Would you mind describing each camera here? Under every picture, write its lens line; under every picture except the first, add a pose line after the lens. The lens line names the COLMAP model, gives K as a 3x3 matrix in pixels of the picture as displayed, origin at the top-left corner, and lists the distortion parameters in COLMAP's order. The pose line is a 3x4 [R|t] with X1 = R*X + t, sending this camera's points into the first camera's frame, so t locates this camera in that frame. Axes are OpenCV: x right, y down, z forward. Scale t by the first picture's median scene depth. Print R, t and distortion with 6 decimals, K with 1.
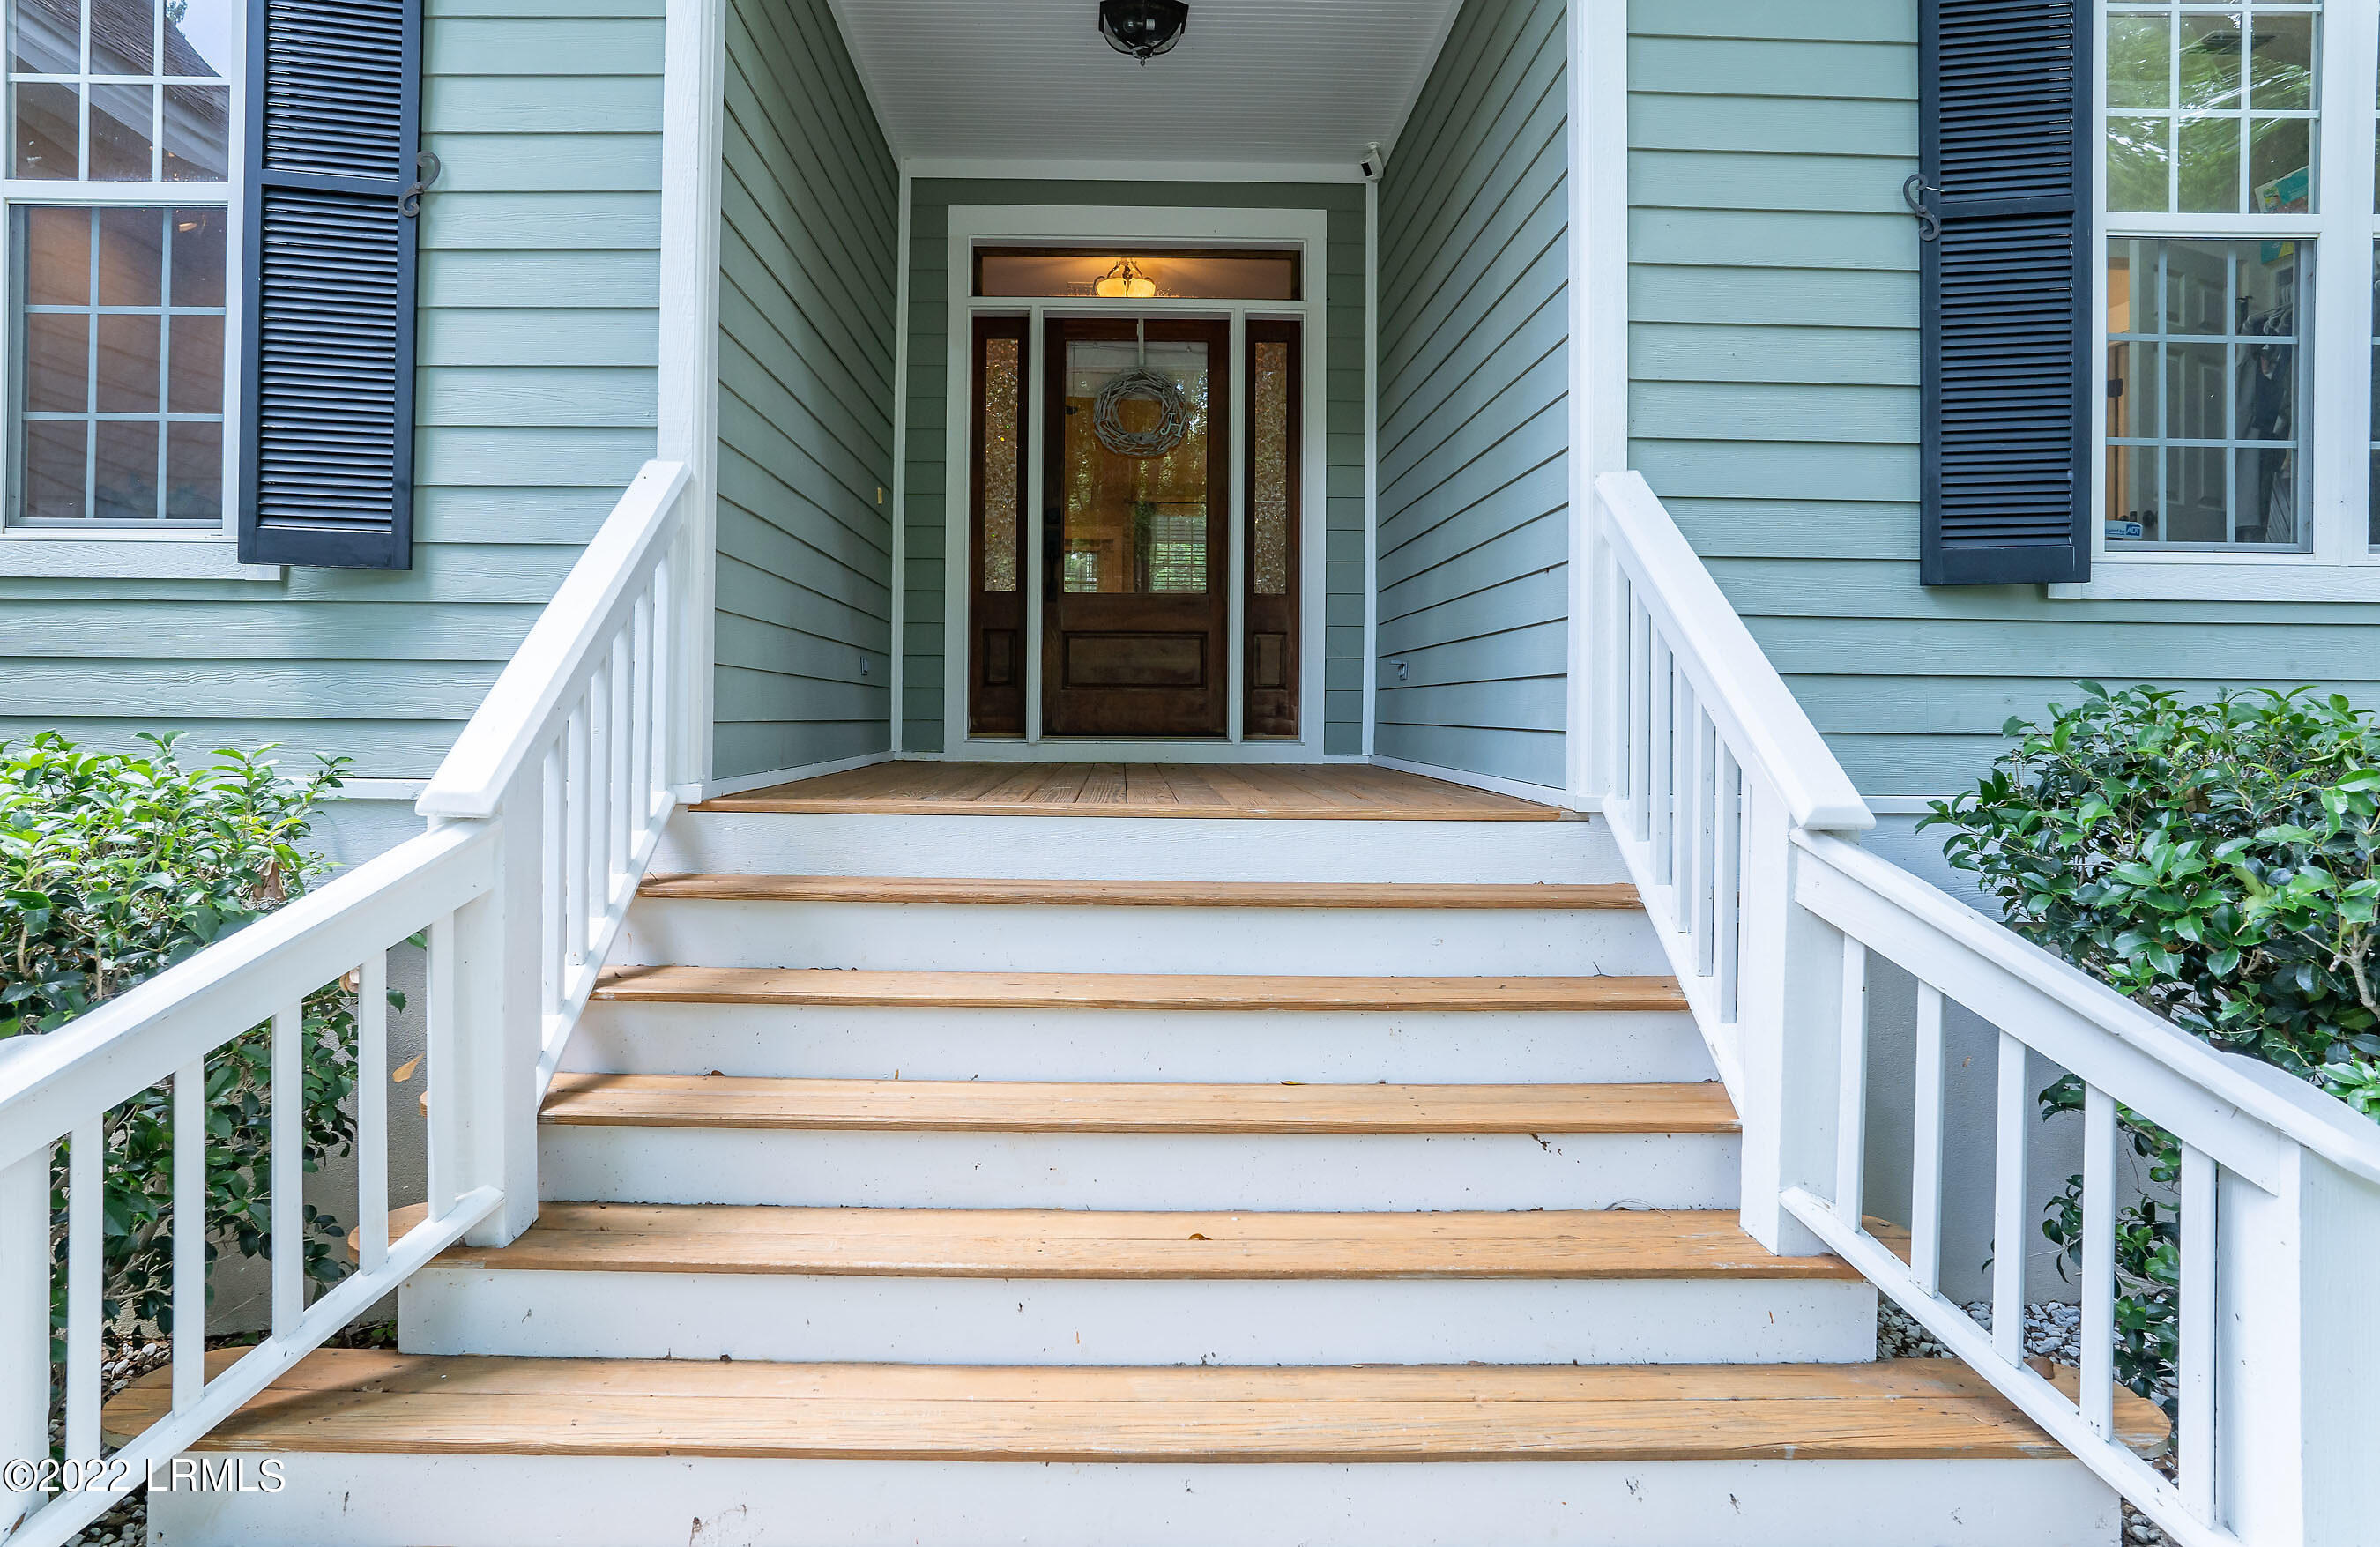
lens RADIAL K [[1349.6, 0, 1151.7], [0, 1349.6, 708.2], [0, 0, 1]] dist [-0.026638, 0.000079]
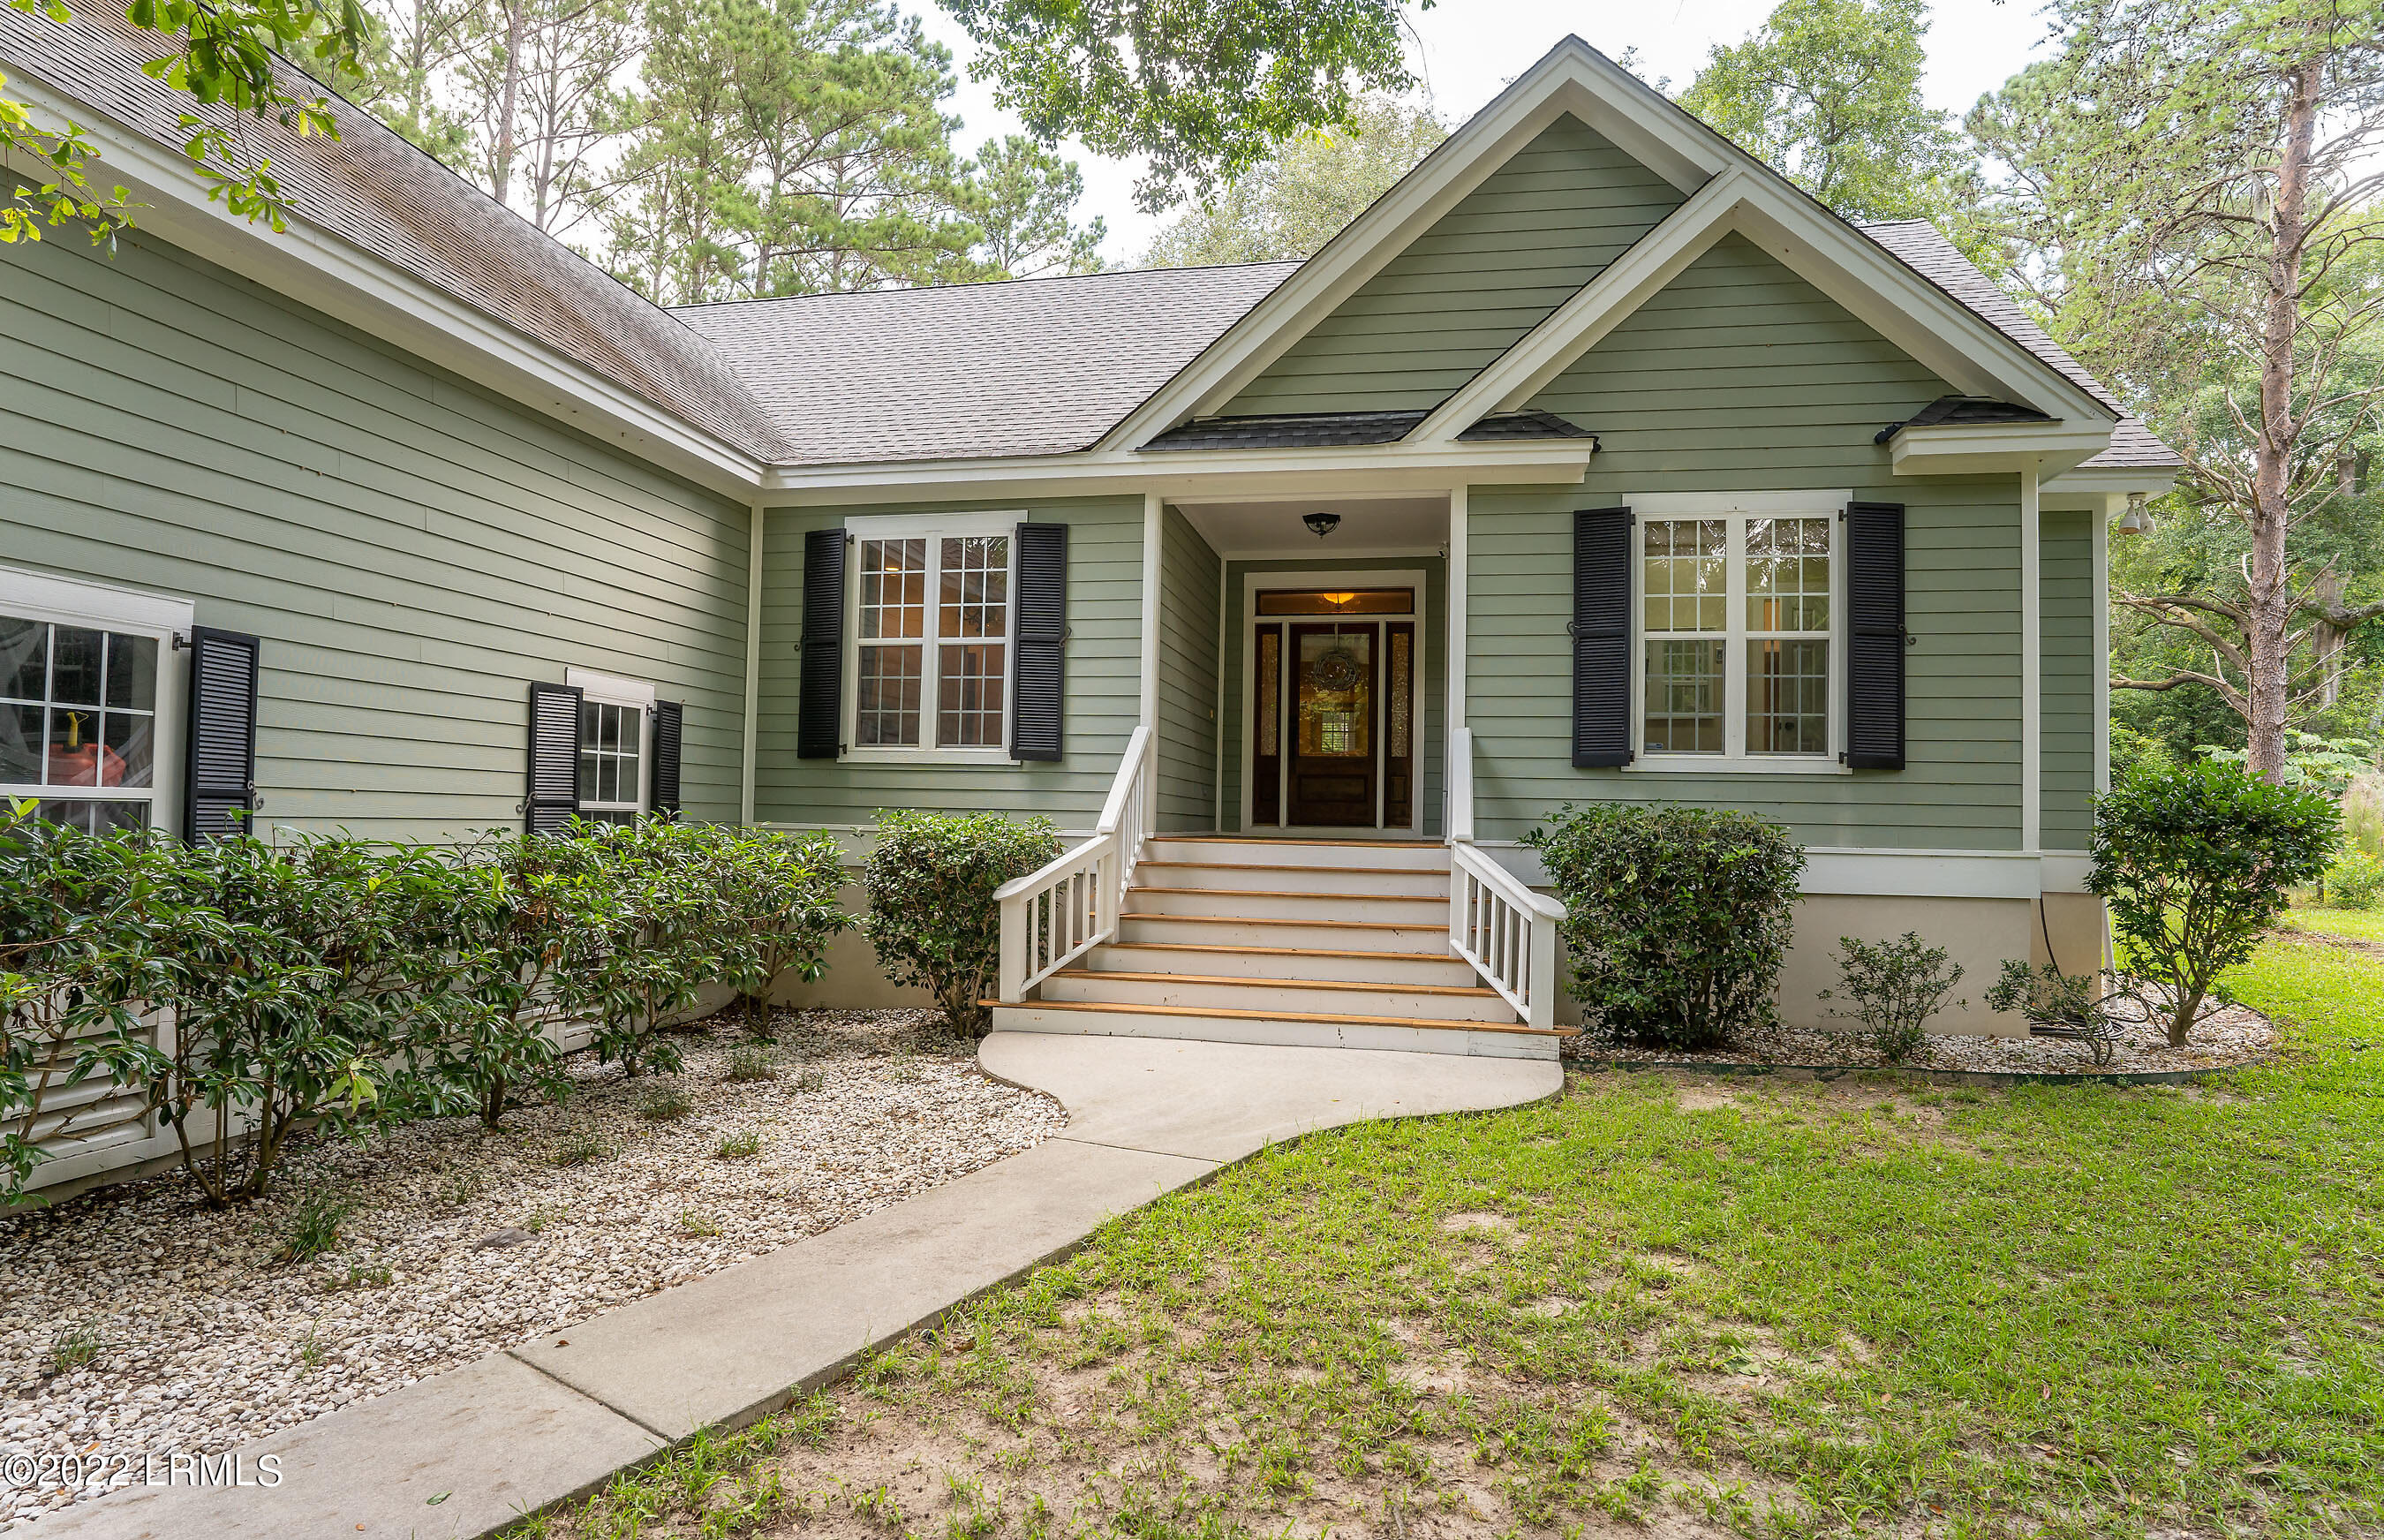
lens RADIAL K [[1328.0, 0, 1185.4], [0, 1328.0, 748.9], [0, 0, 1]] dist [-0.058645, 0.042433]
pose [[0.976350, -0.001322, -0.216190, 0.383892], [-0.010872, 0.998416, -0.055202, 0.032921], [0.215920, 0.056247, 0.974790, -1.905895]]
